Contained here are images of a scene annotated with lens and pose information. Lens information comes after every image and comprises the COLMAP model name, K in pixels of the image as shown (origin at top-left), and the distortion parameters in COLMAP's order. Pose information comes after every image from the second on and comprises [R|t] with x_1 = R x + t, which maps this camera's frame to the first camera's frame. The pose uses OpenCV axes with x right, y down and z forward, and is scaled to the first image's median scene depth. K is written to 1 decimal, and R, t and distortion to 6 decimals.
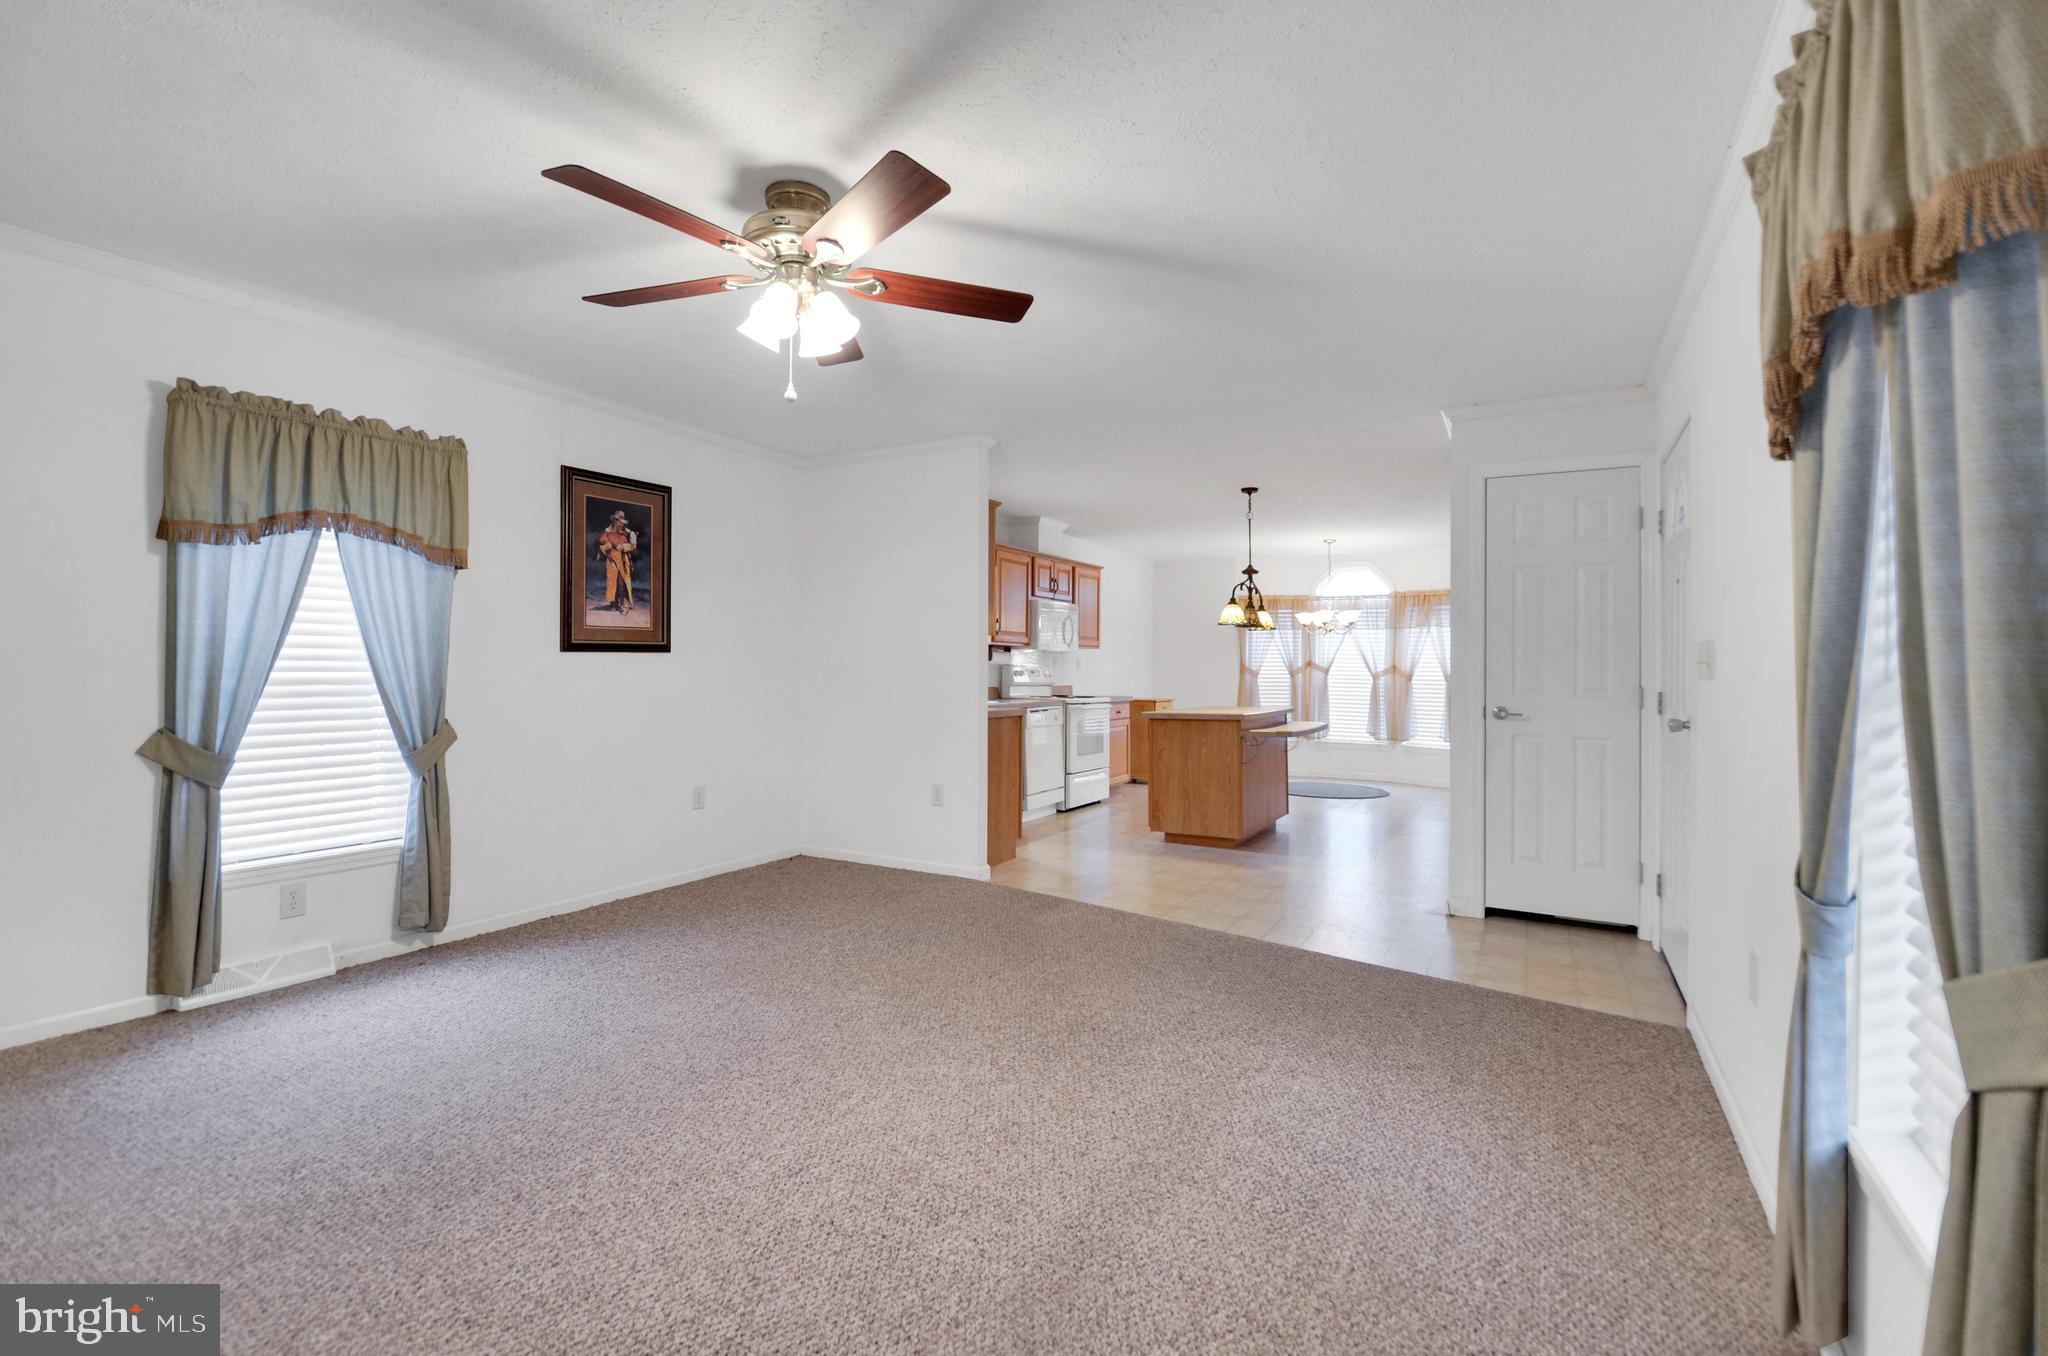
lens RADIAL K [[913.7, 0, 1019.4], [0, 913.7, 651.1], [0, 0, 1]] dist [0.002074, -0.000900]
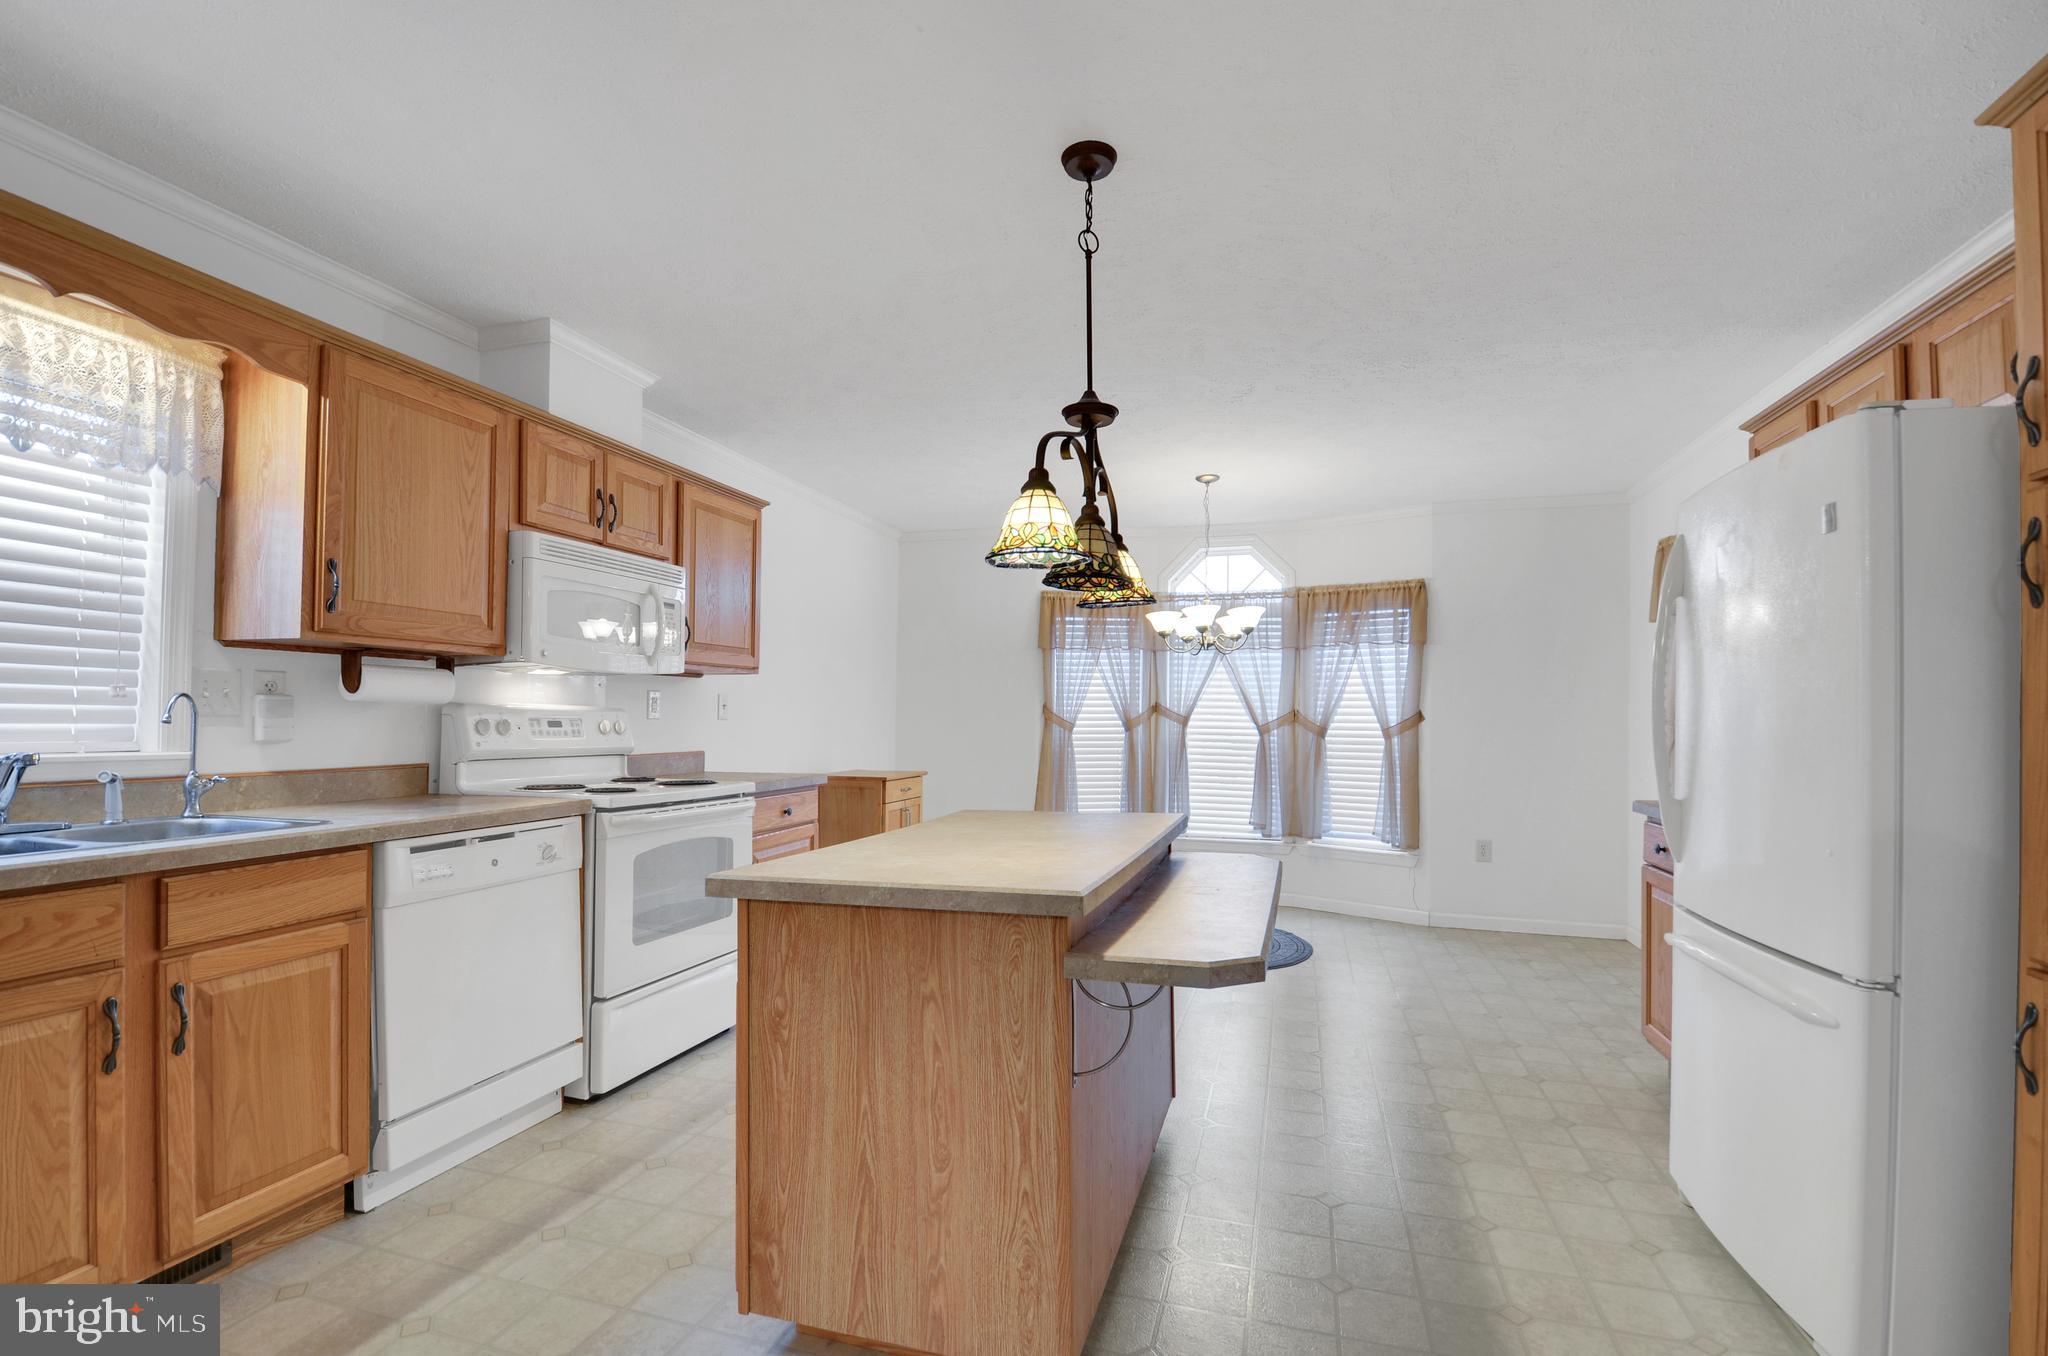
lens RADIAL K [[913.7, 0, 1031.8], [0, 913.7, 708.4], [0, 0, 1]] dist [0.002074, -0.000900]
pose [[0.972867, 0.001748, 0.231359, 0.130128], [-0.003617, 0.999964, 0.007657, 0.012459], [-0.231337, -0.008286, 0.972838, 0.567089]]
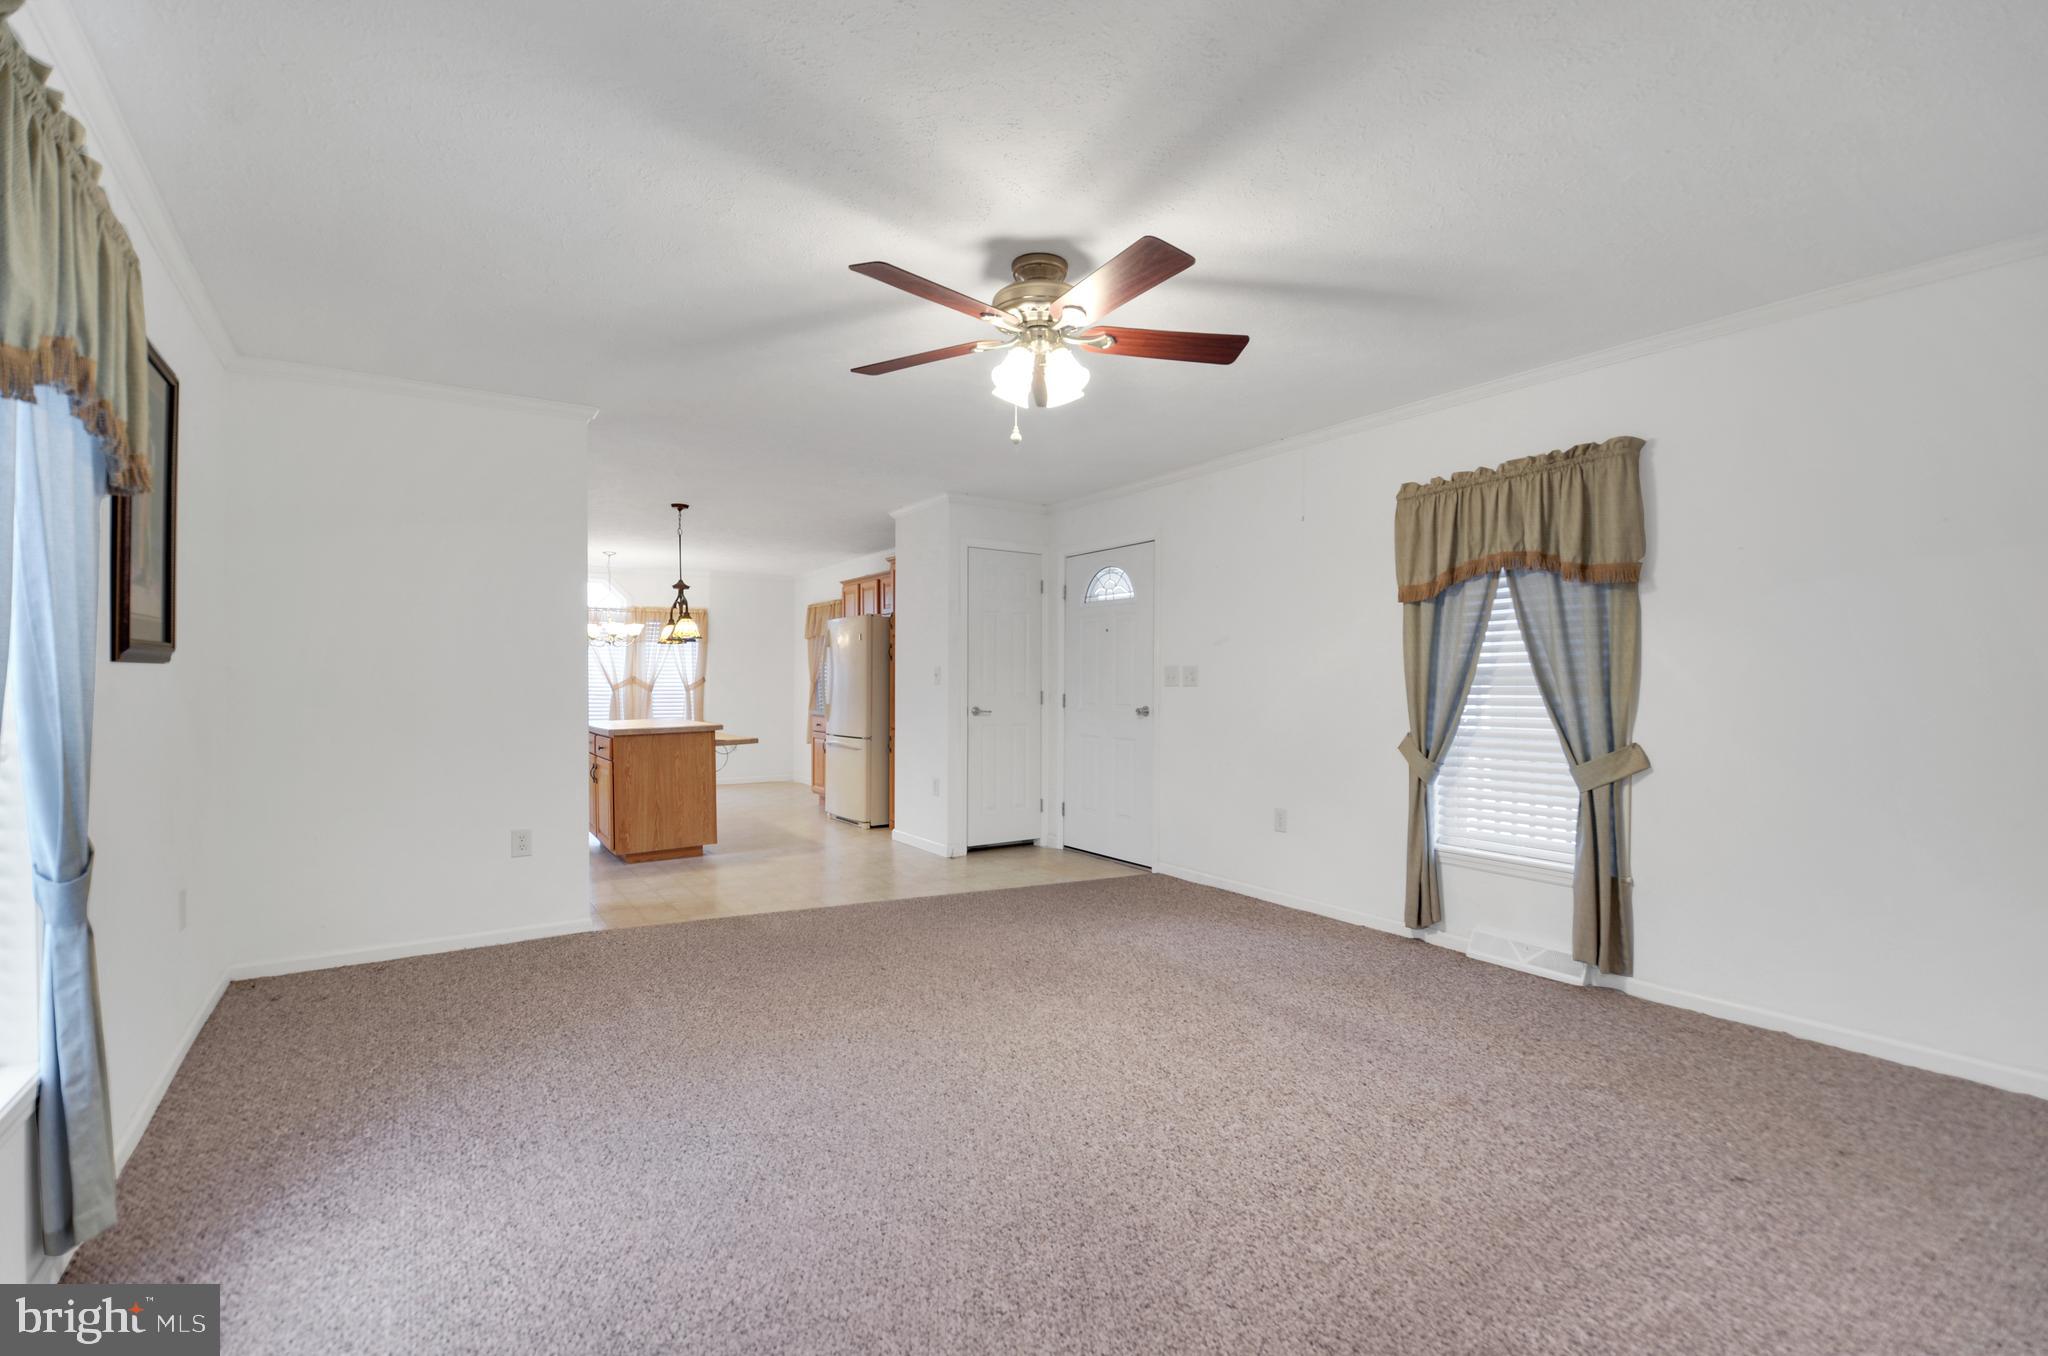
lens RADIAL K [[913.7, 0, 1021.7], [0, 913.7, 675.6], [0, 0, 1]] dist [0.002074, -0.000900]
pose [[0.446783, -0.003325, 0.894636, -0.404312], [-0.011914, 0.999882, 0.009666, -0.001219], [-0.894563, -0.014977, 0.446691, 0.164480]]
